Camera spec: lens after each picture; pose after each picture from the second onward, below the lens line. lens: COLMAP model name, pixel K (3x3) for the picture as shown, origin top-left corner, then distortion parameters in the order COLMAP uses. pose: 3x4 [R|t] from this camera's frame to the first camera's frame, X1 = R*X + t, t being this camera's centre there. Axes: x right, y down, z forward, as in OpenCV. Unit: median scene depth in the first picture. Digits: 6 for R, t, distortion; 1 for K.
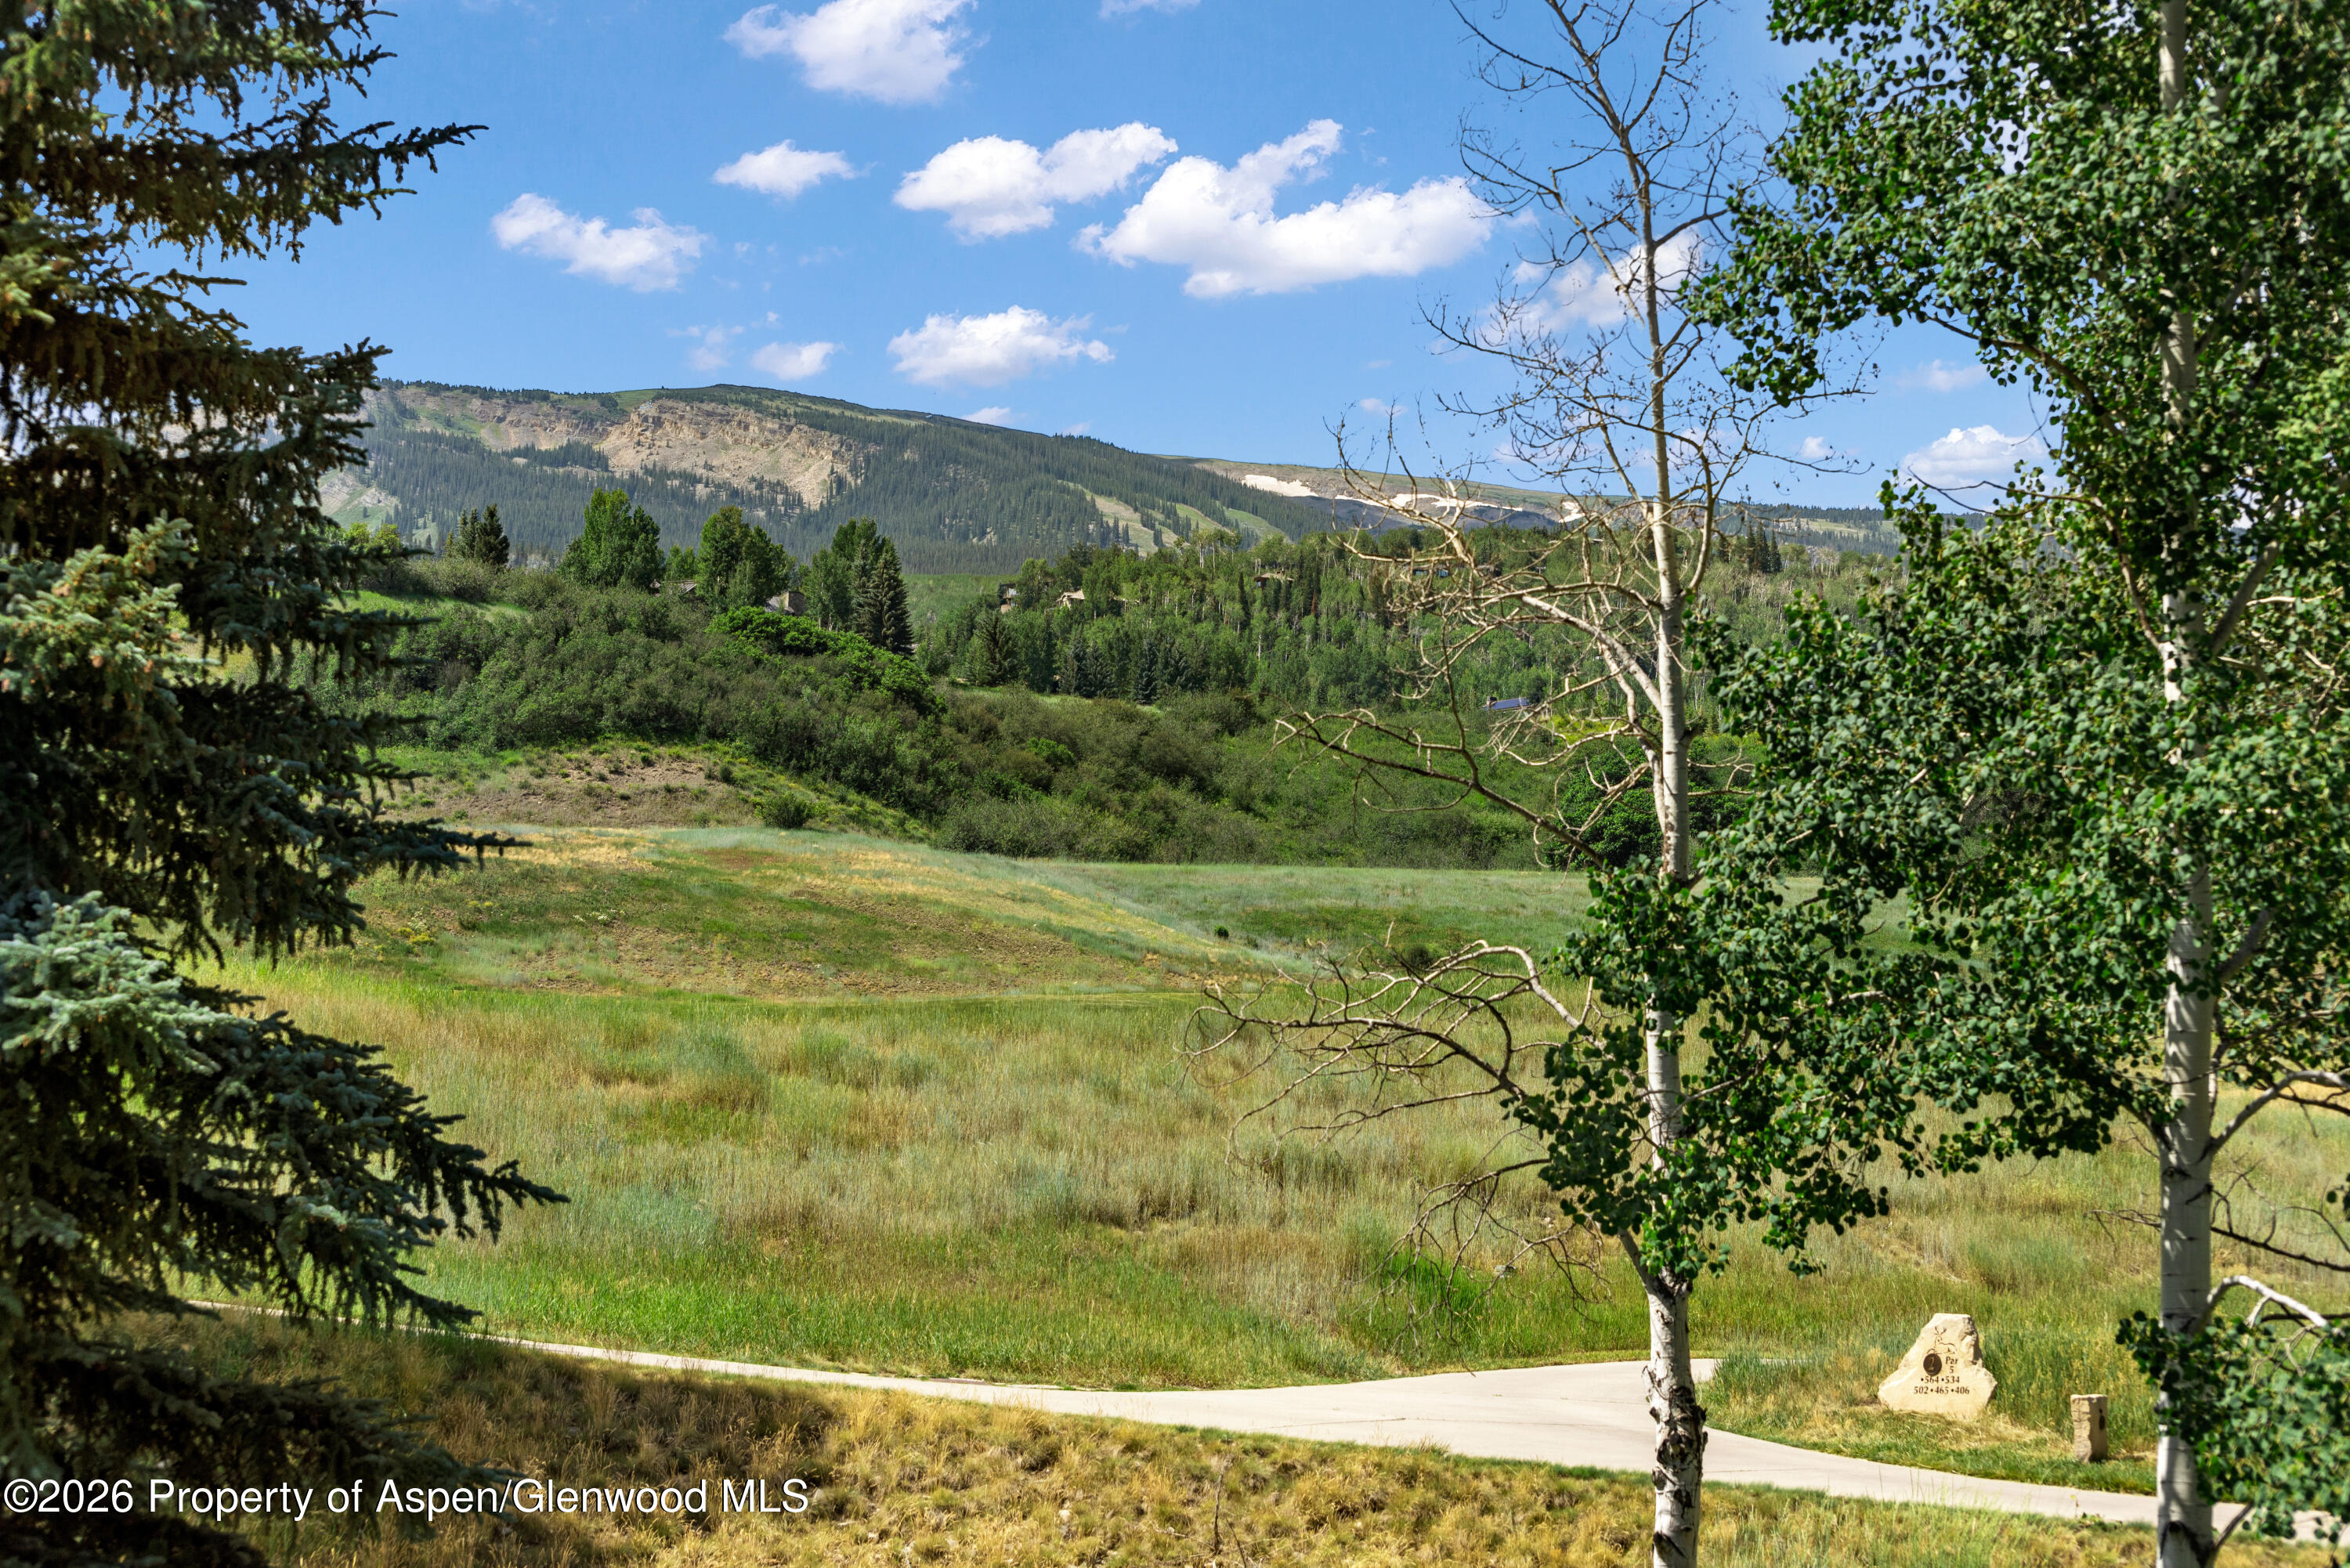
lens RADIAL K [[4683.2, 0, 1109.5], [0, 4683.2, 853.4], [0, 0, 1]] dist [-0.046206, -0.091258]
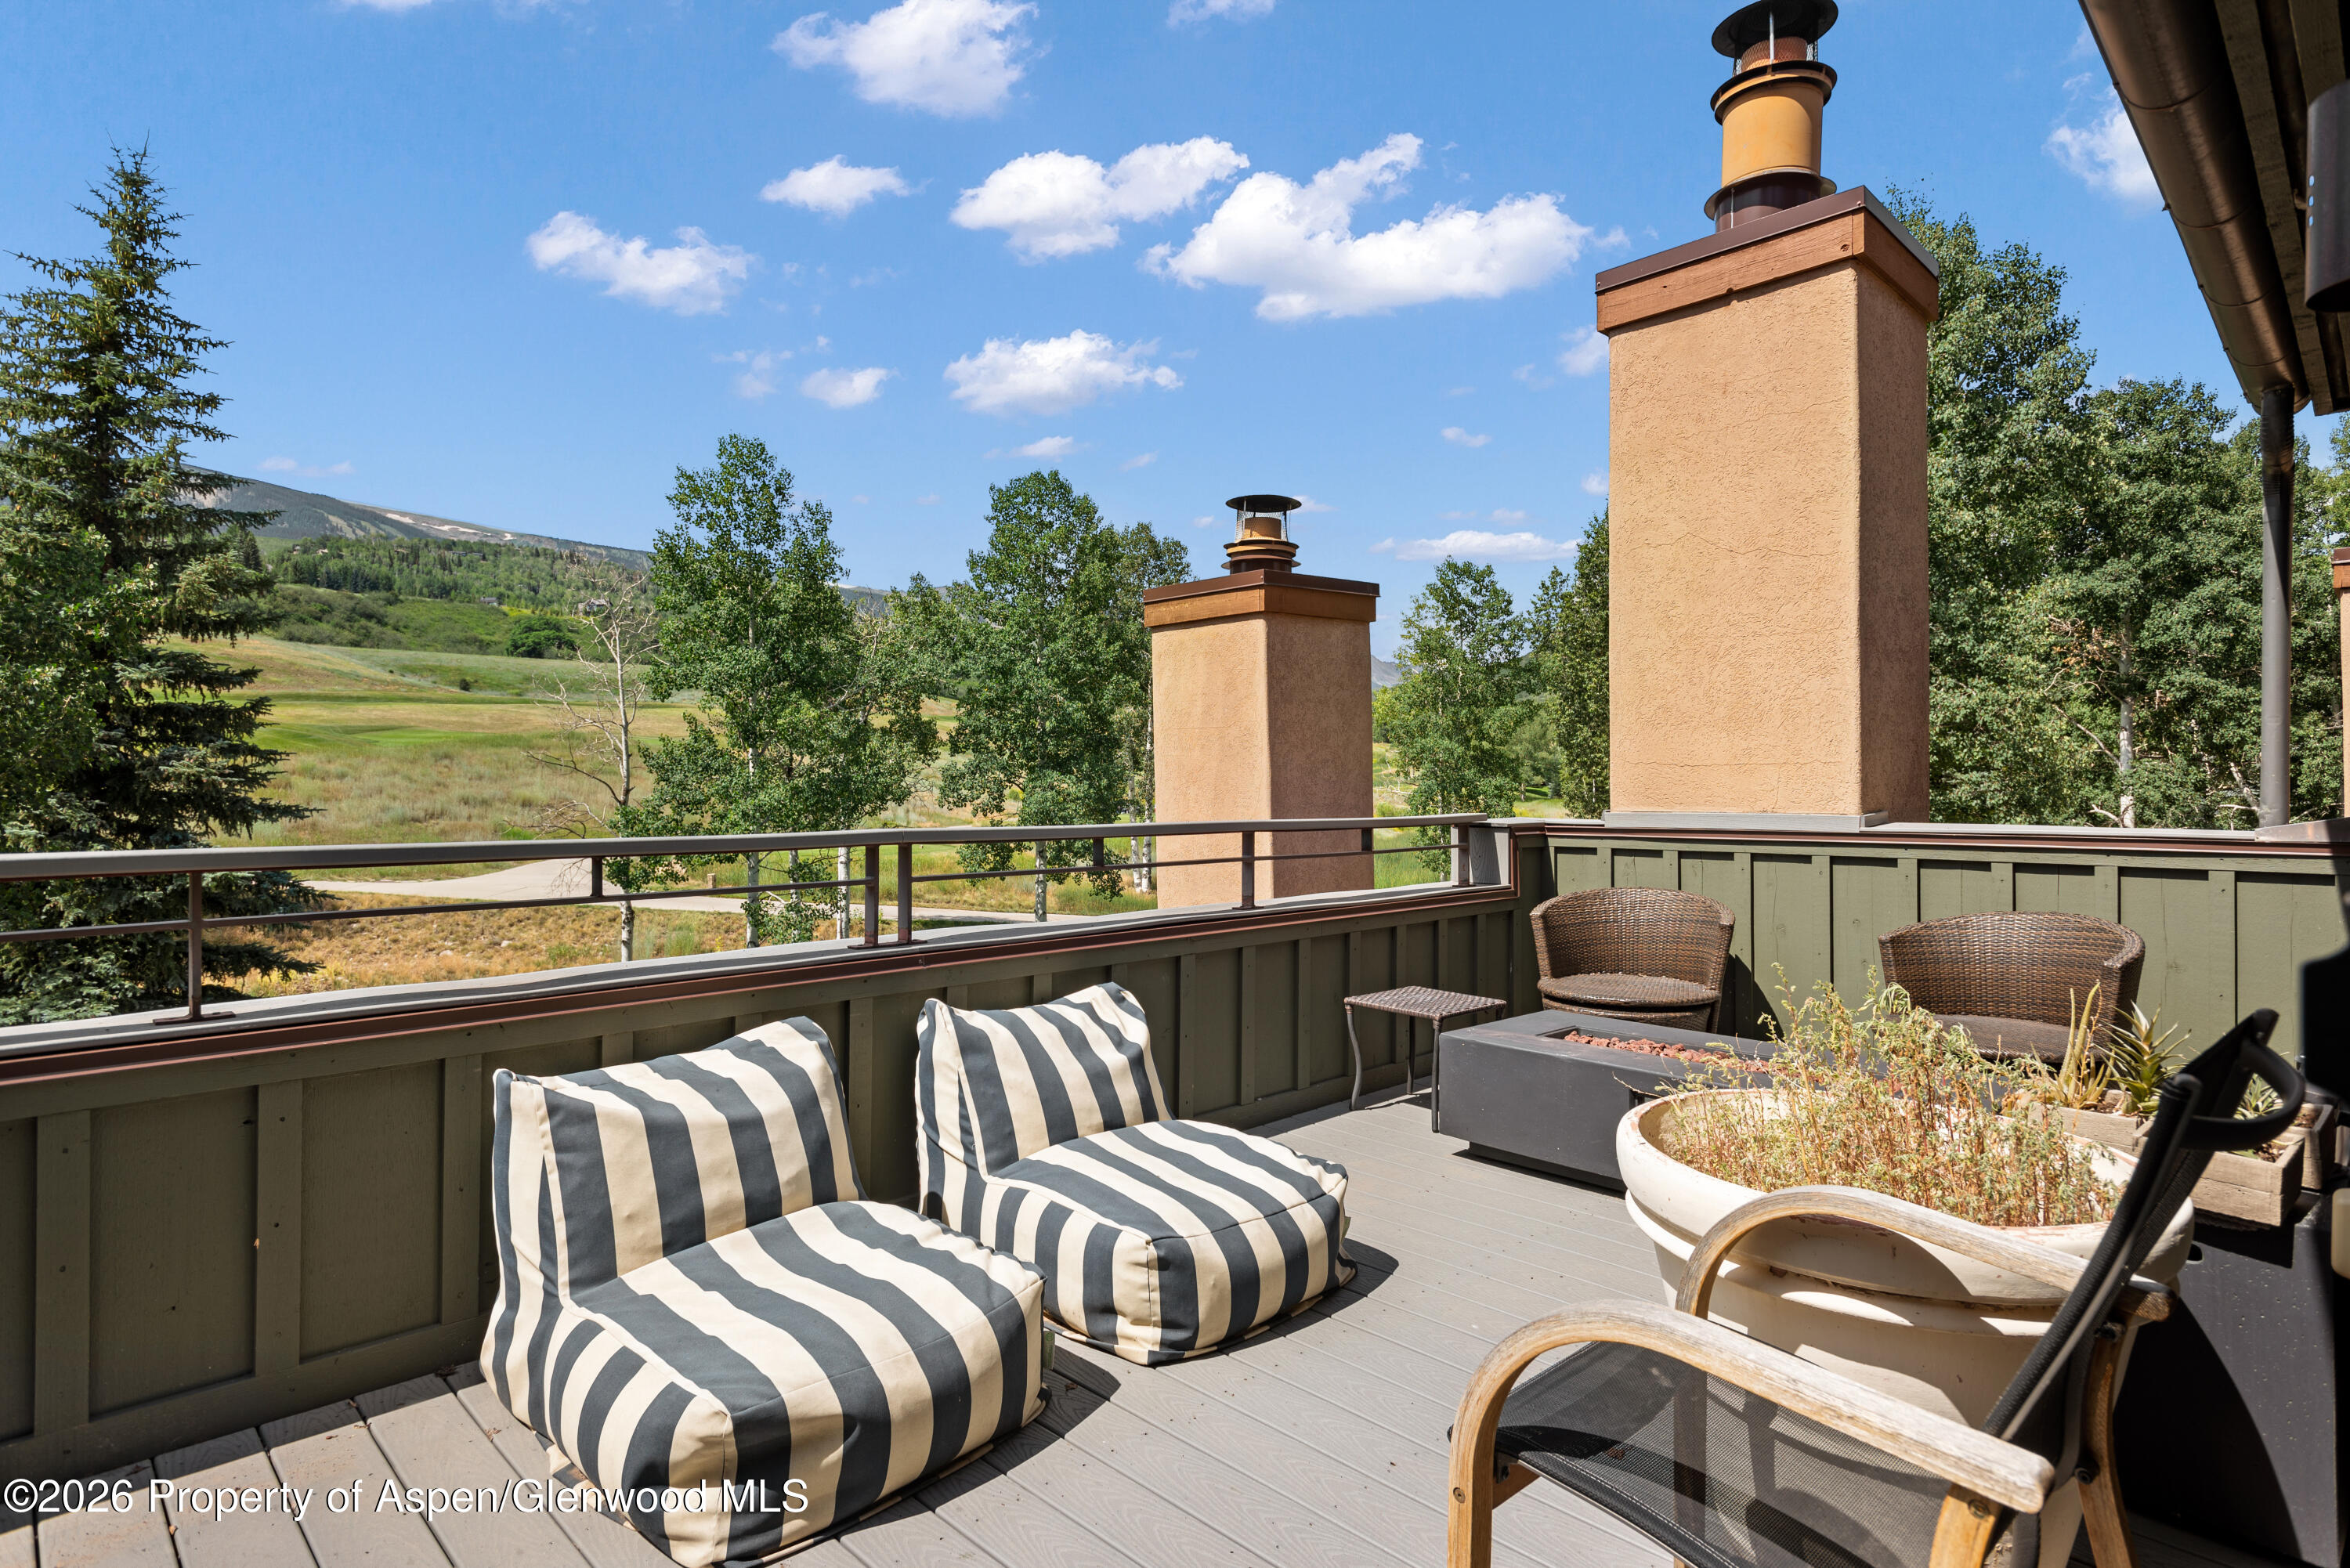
lens RADIAL K [[1226.1, 0, 1187.6], [0, 1226.1, 787.2], [0, 0, 1]] dist [0.030247, -0.010404]
pose [[0.825564, -0.014337, 0.564127, -0.092265], [-0.045731, 0.994689, 0.092204, -0.122814], [-0.562453, -0.101919, 0.820524, -0.226594]]
